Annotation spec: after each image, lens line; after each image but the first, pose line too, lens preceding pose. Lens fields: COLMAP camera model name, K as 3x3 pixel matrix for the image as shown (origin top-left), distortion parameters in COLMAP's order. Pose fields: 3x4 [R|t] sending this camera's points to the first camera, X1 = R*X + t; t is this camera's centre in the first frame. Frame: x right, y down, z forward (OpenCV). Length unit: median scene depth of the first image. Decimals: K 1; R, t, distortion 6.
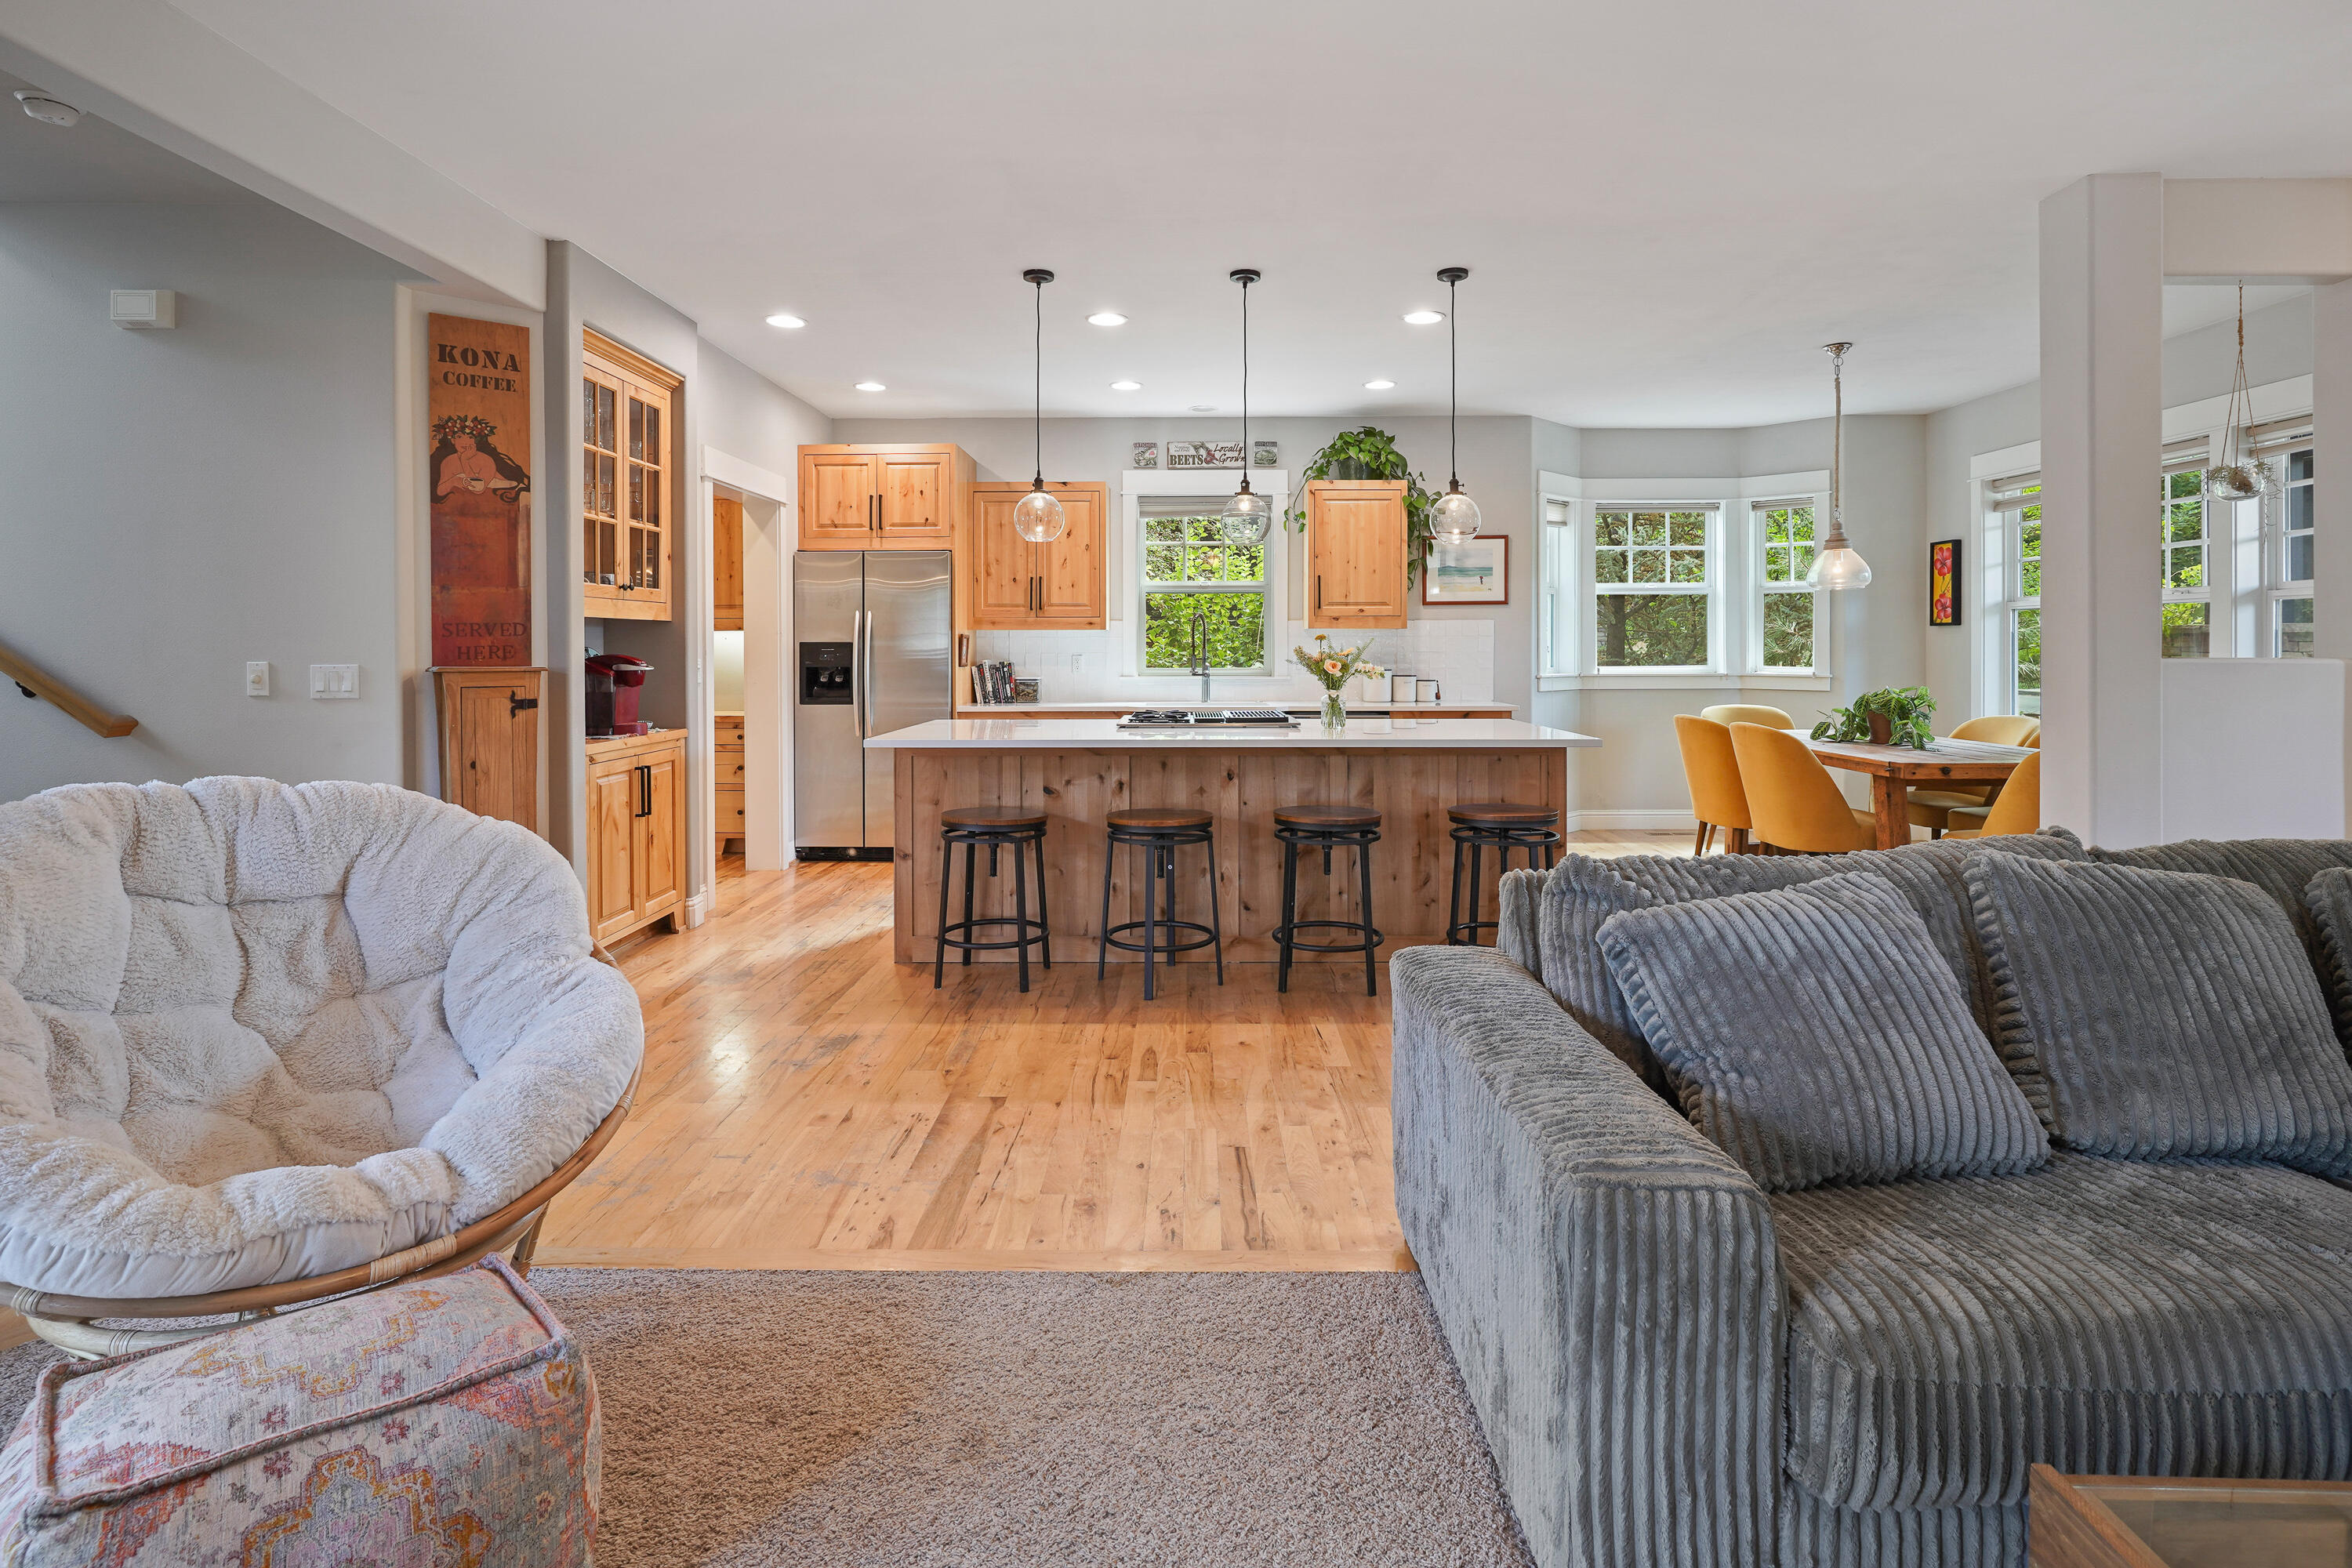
lens RADIAL K [[1176.3, 0, 1190.9], [0, 1176.3, 654.0], [0, 0, 1]] dist [-0.012572, 0.007298]
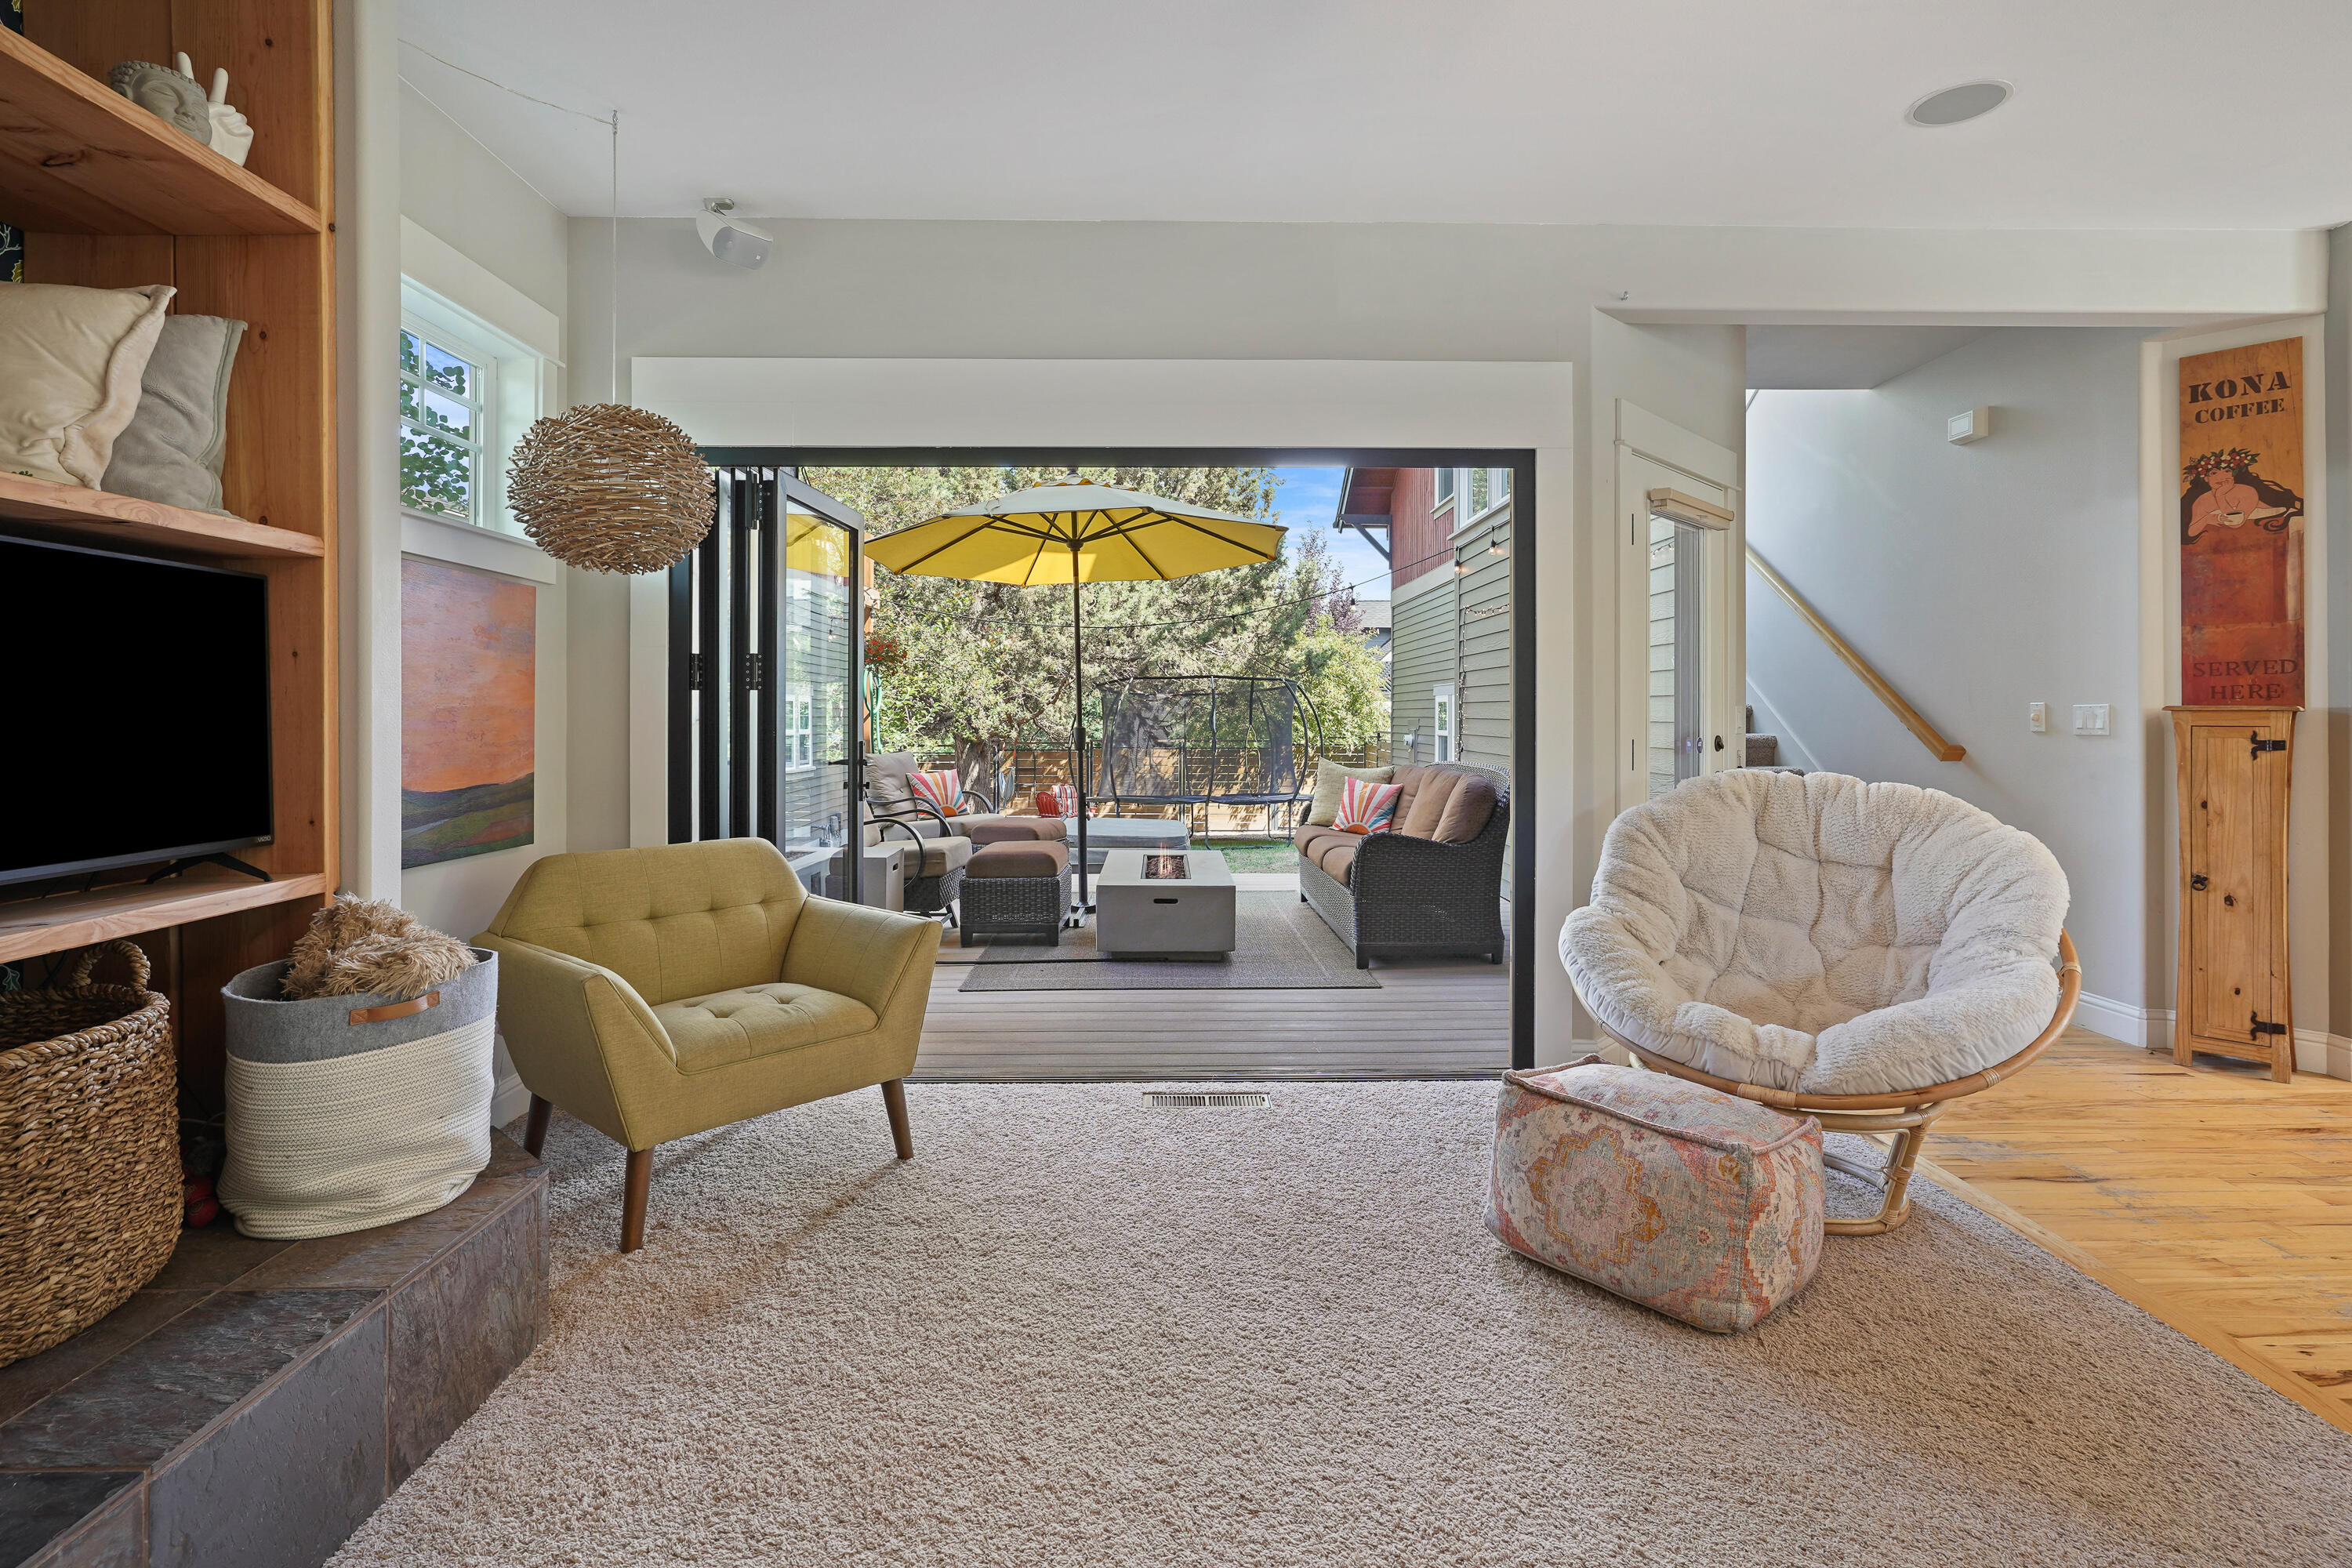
lens RADIAL K [[1154.8, 0, 1162.0], [0, 1154.8, 717.6], [0, 0, 1]] dist [-0.003499, -0.000423]
pose [[0.016725, 0.004310, -0.999851, 0.233171], [-0.006332, 0.999971, 0.004205, 0.015397], [0.999840, 0.006261, 0.016752, 0.070398]]
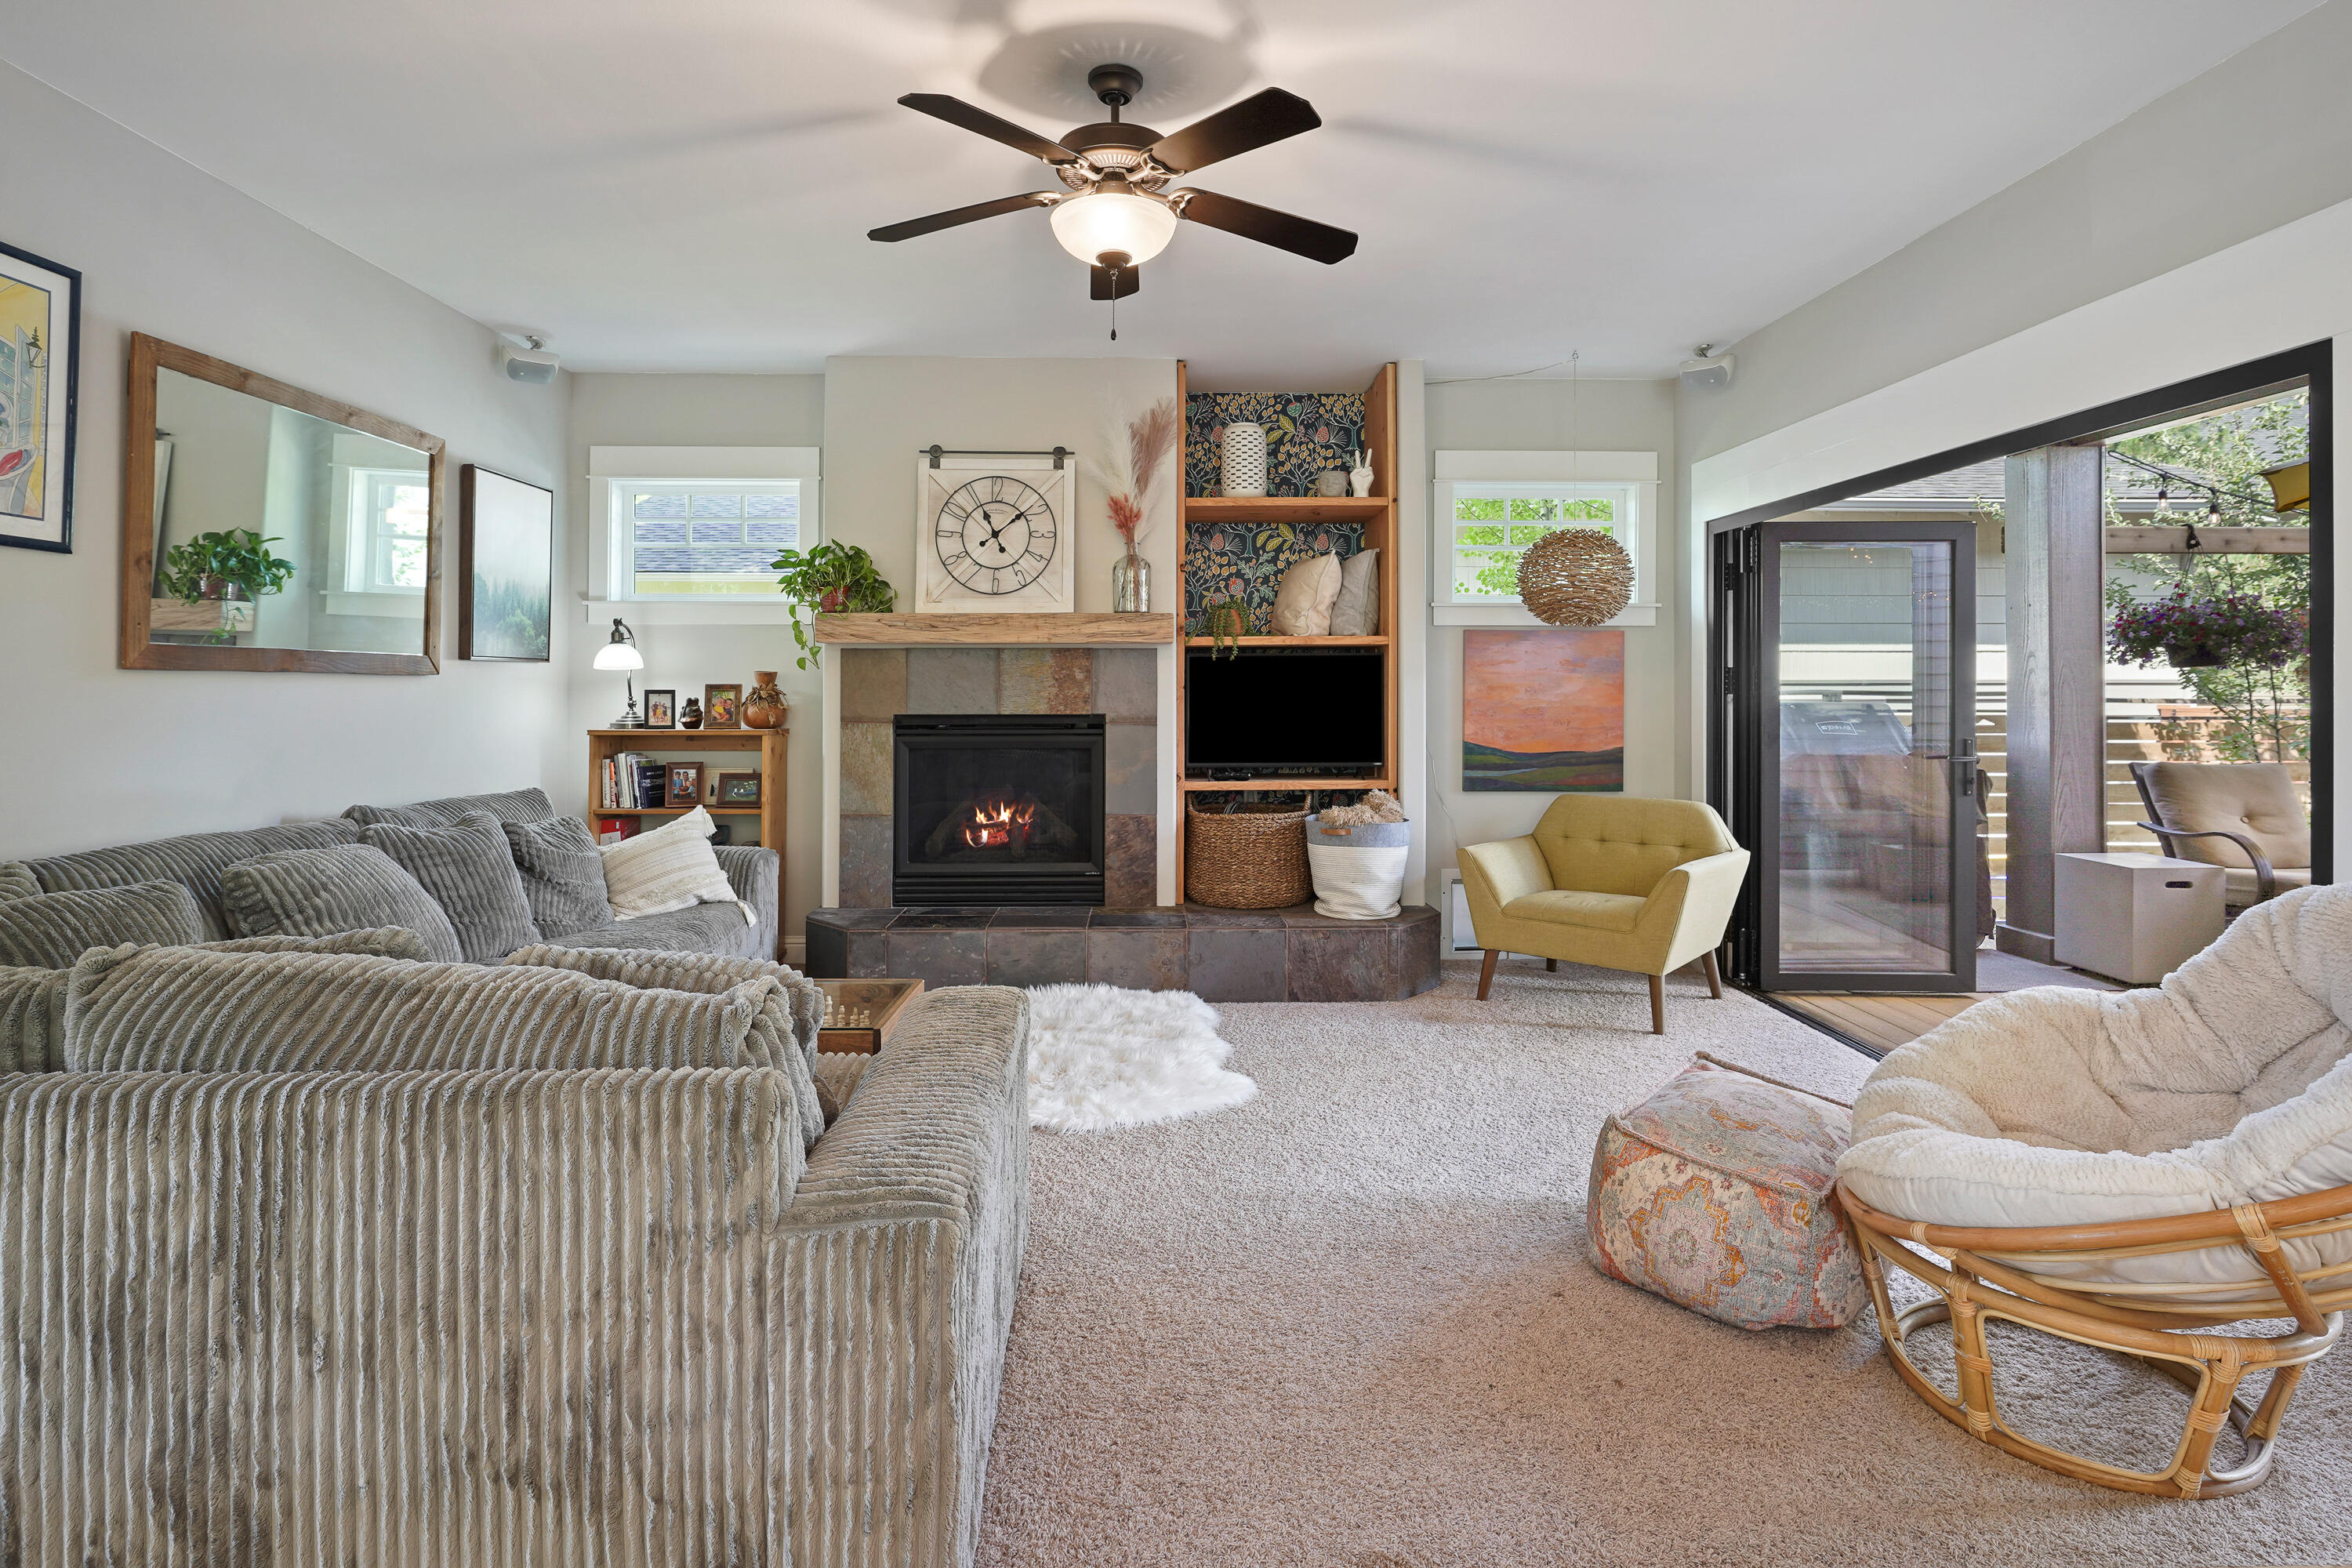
lens RADIAL K [[1151.6, 0, 1185.0], [0, 1151.6, 688.3], [0, 0, 1]] dist [-0.006343, -0.000048]
pose [[-0.999545, 0.002648, -0.030061, 0.025567], [0.002491, 0.999983, 0.005262, -0.005834], [0.030074, 0.005184, -0.999534, 0.691391]]
